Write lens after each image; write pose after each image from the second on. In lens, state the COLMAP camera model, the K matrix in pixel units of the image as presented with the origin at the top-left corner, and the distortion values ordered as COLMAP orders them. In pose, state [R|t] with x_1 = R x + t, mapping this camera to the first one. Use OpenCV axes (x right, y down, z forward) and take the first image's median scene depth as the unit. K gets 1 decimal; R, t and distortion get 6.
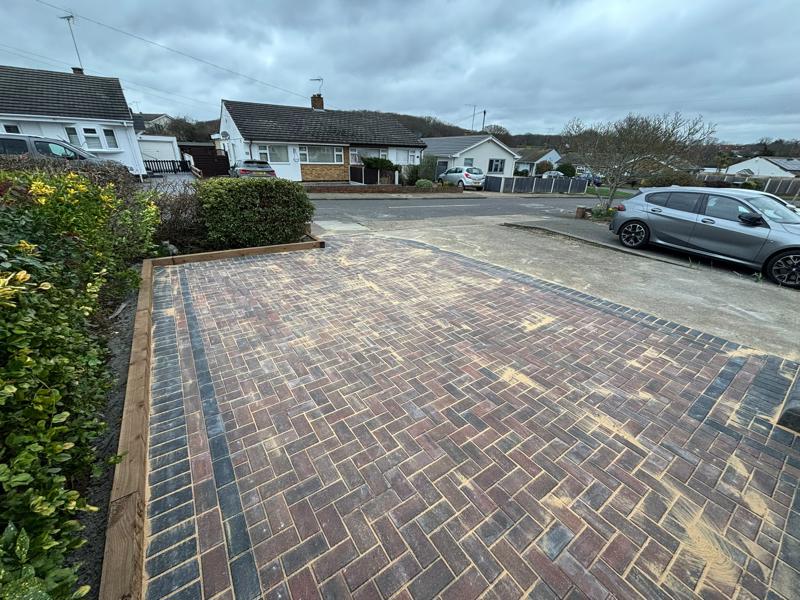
lens RADIAL K [[321.5, 0, 400.0], [0, 321.5, 300.0], [0, 0, 1]] dist [0.000384, 0.000248]
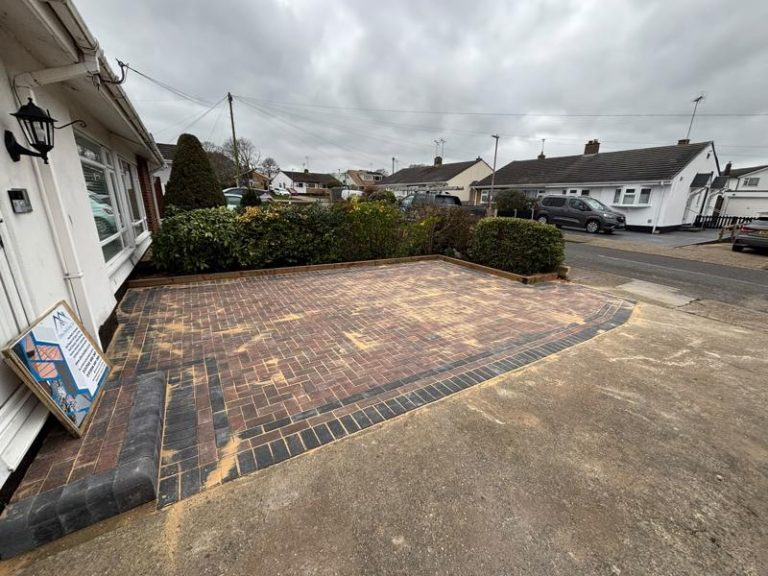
lens RADIAL K [[309.0, 0, 384.0], [0, 309.0, 285.8], [0, 0, 1]] dist [-0.002097, 0.000106]
pose [[-0.063231, 0.242008, -0.968212, 1.285341], [-0.426654, 0.870474, 0.245442, -0.348849], [0.902202, 0.428611, 0.048213, 0.907758]]
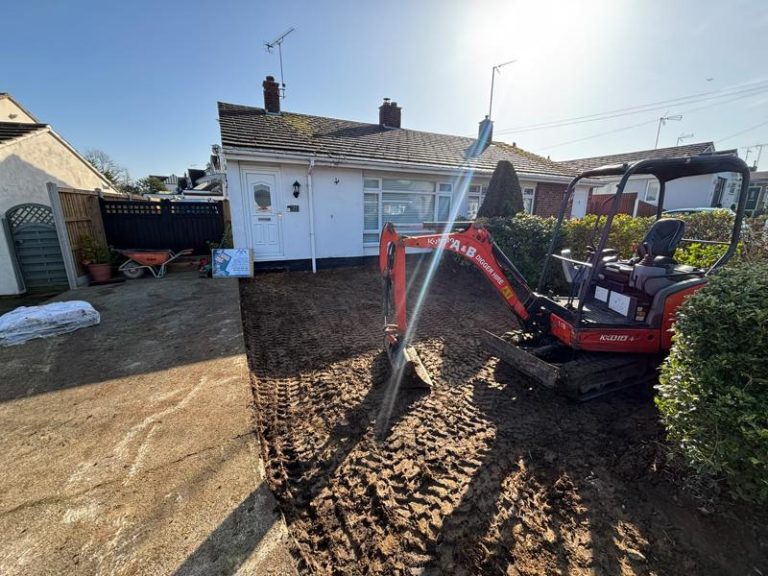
lens RADIAL K [[308.6, 0, 384.0], [0, 308.6, 288.0], [0, 0, 1]] dist [0.000384, 0.000248]
pose [[-0.985708, -0.076283, 0.150204, -0.102723], [0.033553, 0.784845, 0.618783, -0.866655], [-0.165089, 0.614979, -0.771069, 2.013117]]
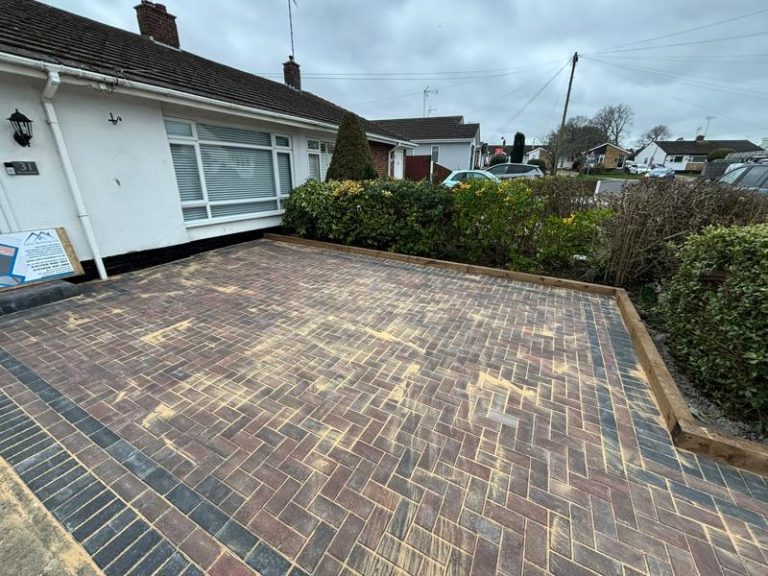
lens RADIAL K [[309.0, 0, 384.0], [0, 309.0, 285.8], [0, 0, 1]] dist [-0.002097, 0.000106]
pose [[-0.887532, 0.119540, -0.444970, 0.245763], [-0.225609, 0.729304, 0.645923, -0.699014], [0.401732, 0.673666, -0.620311, 1.629057]]
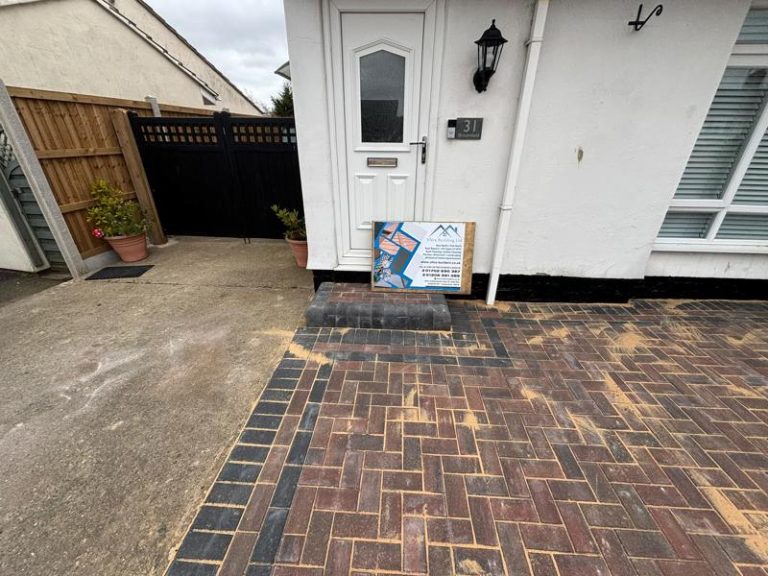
lens RADIAL K [[307.8, 0, 383.9], [0, 307.8, 286.4], [0, 0, 1]] dist [0.003114, 0.000164]
pose [[-0.784831, -0.304059, 0.539989, 0.472183], [0.228387, 0.668109, 0.708145, -0.354524], [-0.576089, 0.679101, -0.454910, 0.920302]]
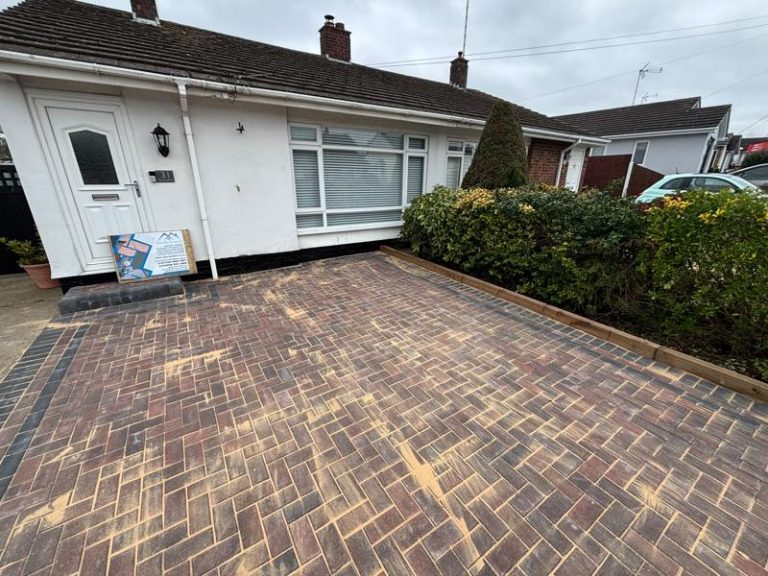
lens RADIAL K [[309.0, 0, 384.0], [0, 309.0, 285.8], [0, 0, 1]] dist [-0.002097, 0.000106]
pose [[-0.998693, -0.046158, 0.021936, -0.049069], [-0.017933, 0.718462, 0.695335, -0.581423], [-0.047855, 0.694033, -0.718350, 1.338493]]
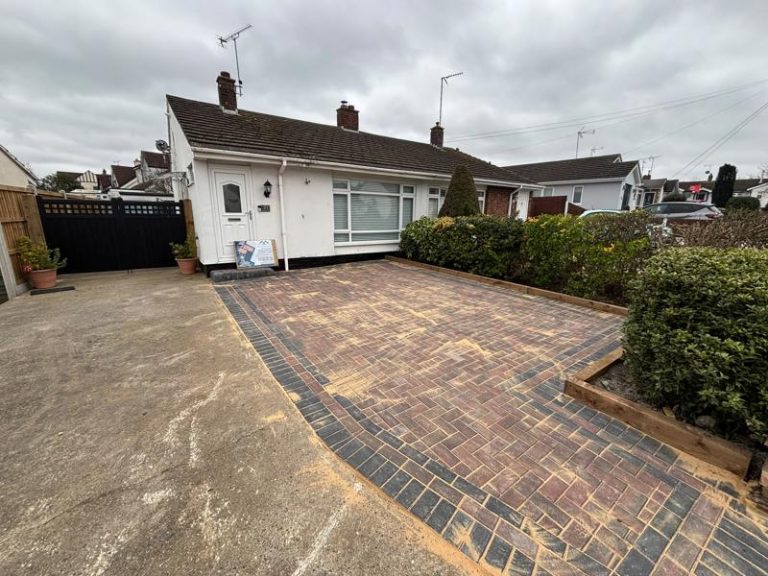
lens RADIAL K [[308.6, 0, 384.0], [0, 308.6, 288.0], [0, 0, 1]] dist [0.000384, 0.000248]
pose [[-0.999247, -0.037381, -0.010388, 0.043916], [-0.035854, 0.787422, 0.615371, -0.897634], [-0.014823, 0.615280, -0.788169, 2.111973]]
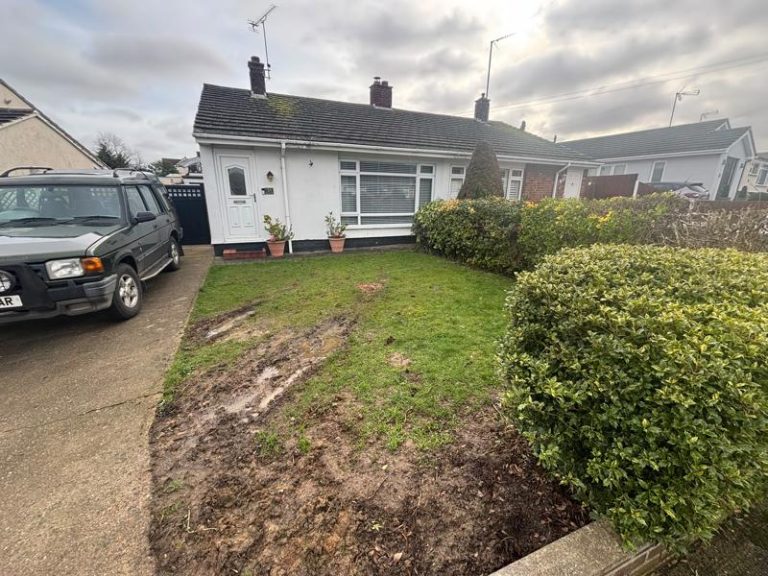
lens RADIAL K [[308.6, 0, 384.0], [0, 308.6, 288.0], [0, 0, 1]] dist [0.000384, 0.000248]
pose [[-0.977298, -0.096112, 0.188817, -0.373166], [0.052928, 0.752183, 0.656825, -0.872828], [-0.205153, 0.651908, -0.730020, 2.004612]]
